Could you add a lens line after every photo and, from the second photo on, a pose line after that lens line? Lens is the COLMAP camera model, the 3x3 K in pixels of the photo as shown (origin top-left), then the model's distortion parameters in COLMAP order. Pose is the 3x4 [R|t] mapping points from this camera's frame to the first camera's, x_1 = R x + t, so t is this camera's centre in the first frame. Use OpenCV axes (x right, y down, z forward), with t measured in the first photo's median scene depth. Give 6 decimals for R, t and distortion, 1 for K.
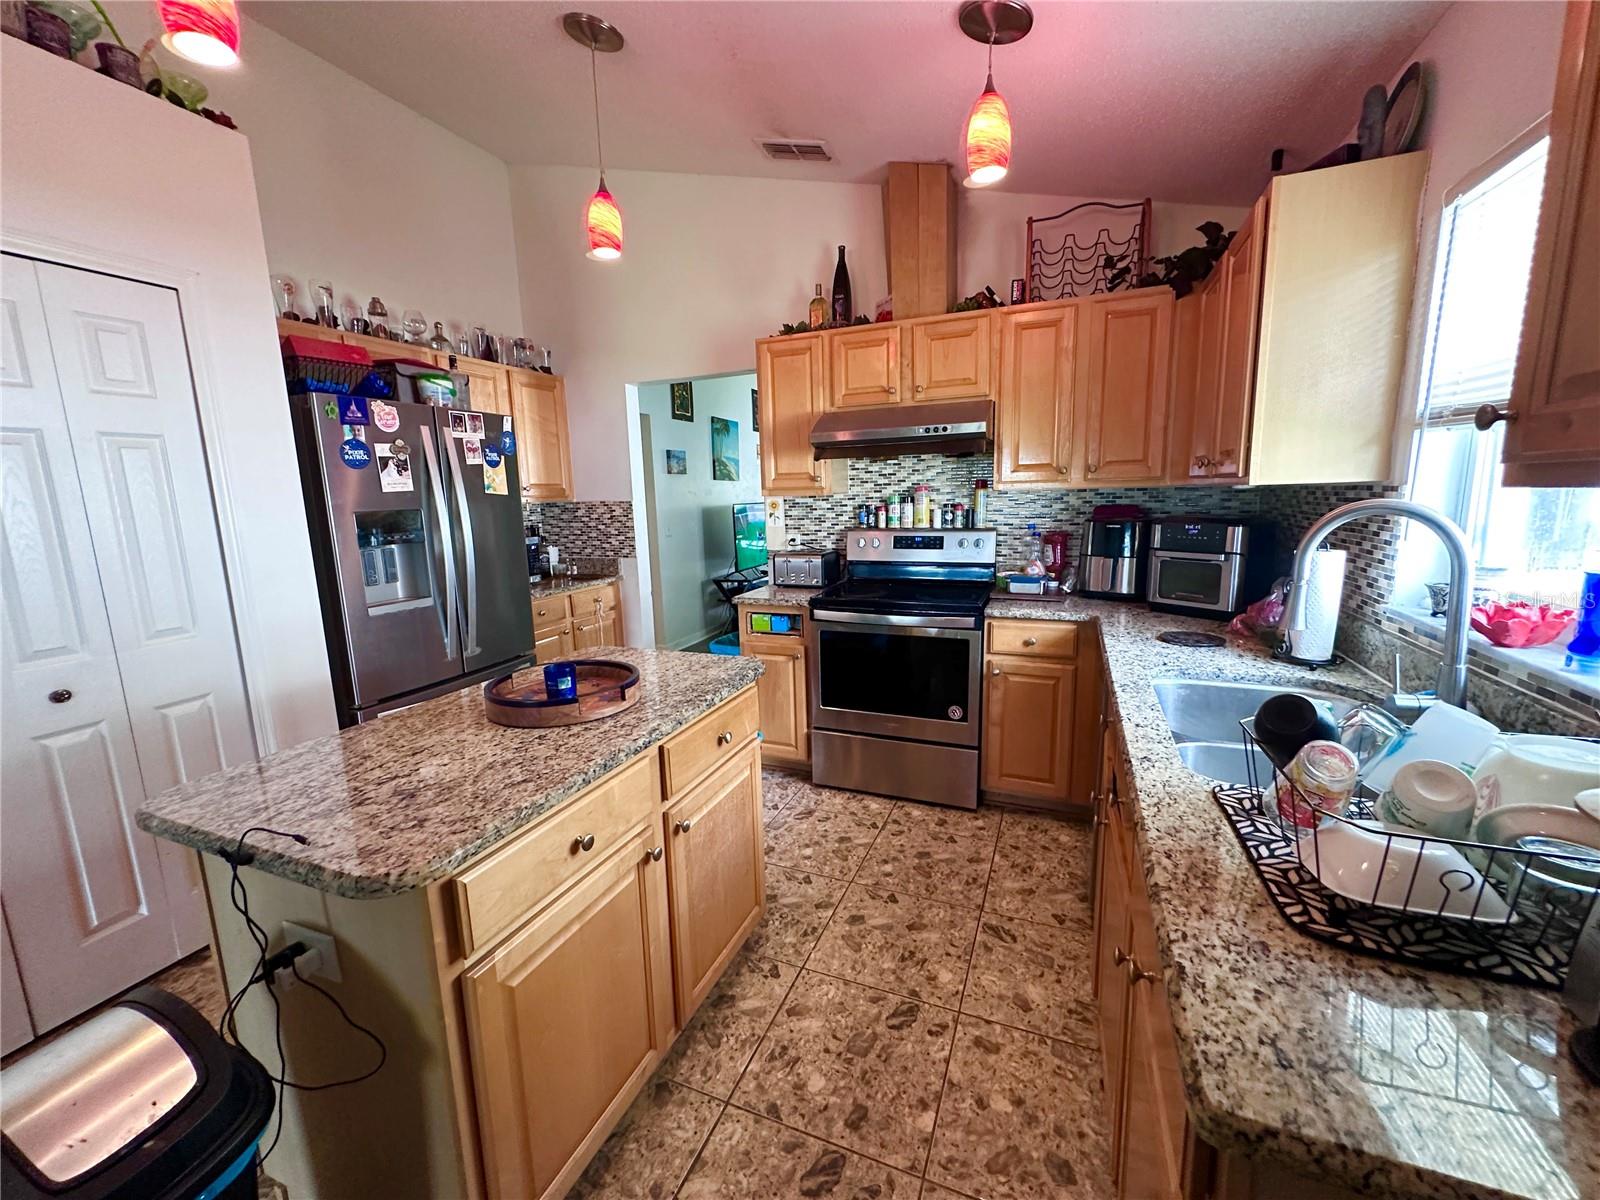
lens RADIAL K [[635.2, 0, 802.6], [0, 635.2, 597.0], [0, 0, 1]] dist [-0.001081, 0.000111]
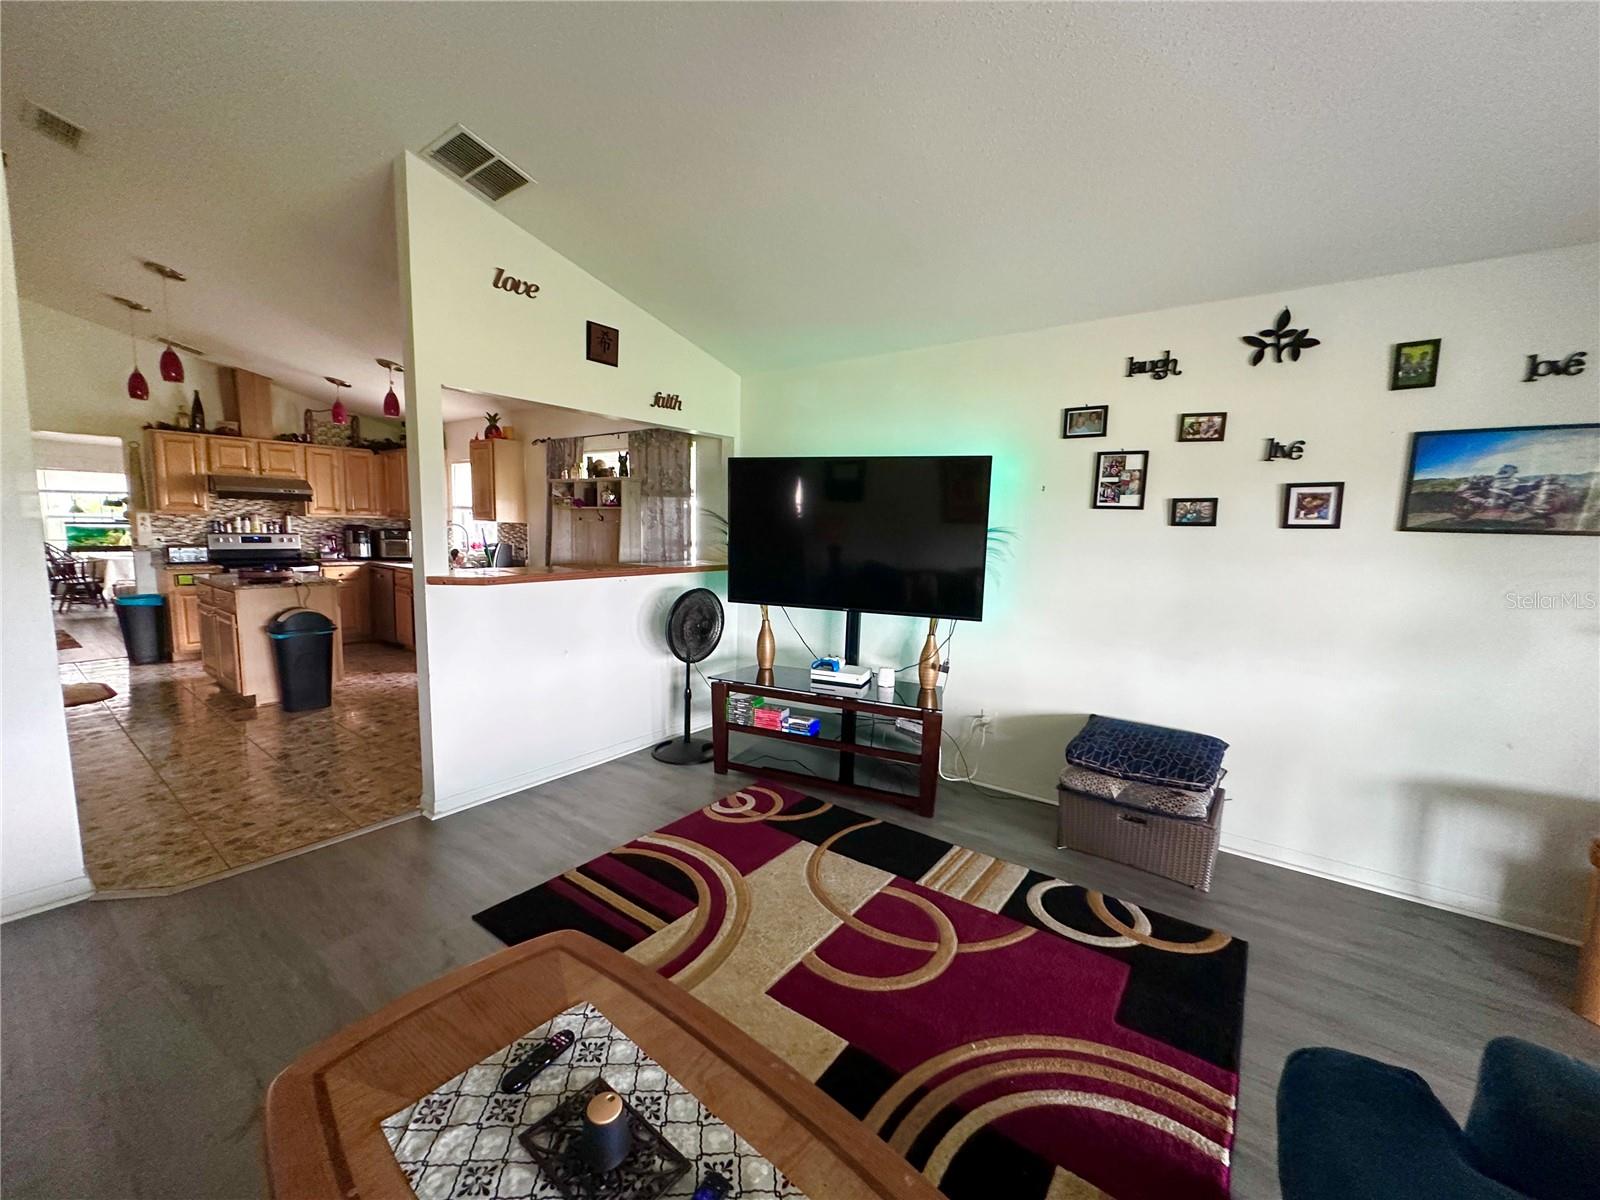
lens RADIAL K [[635.2, 0, 801.0], [0, 635.2, 603.5], [0, 0, 1]] dist [-0.001081, 0.000111]
pose [[0.246899, -0.082391, 0.965532, -1.400326], [0.129817, 0.990210, 0.051300, 0.245405], [-0.960306, 0.112677, 0.255178, -1.217177]]
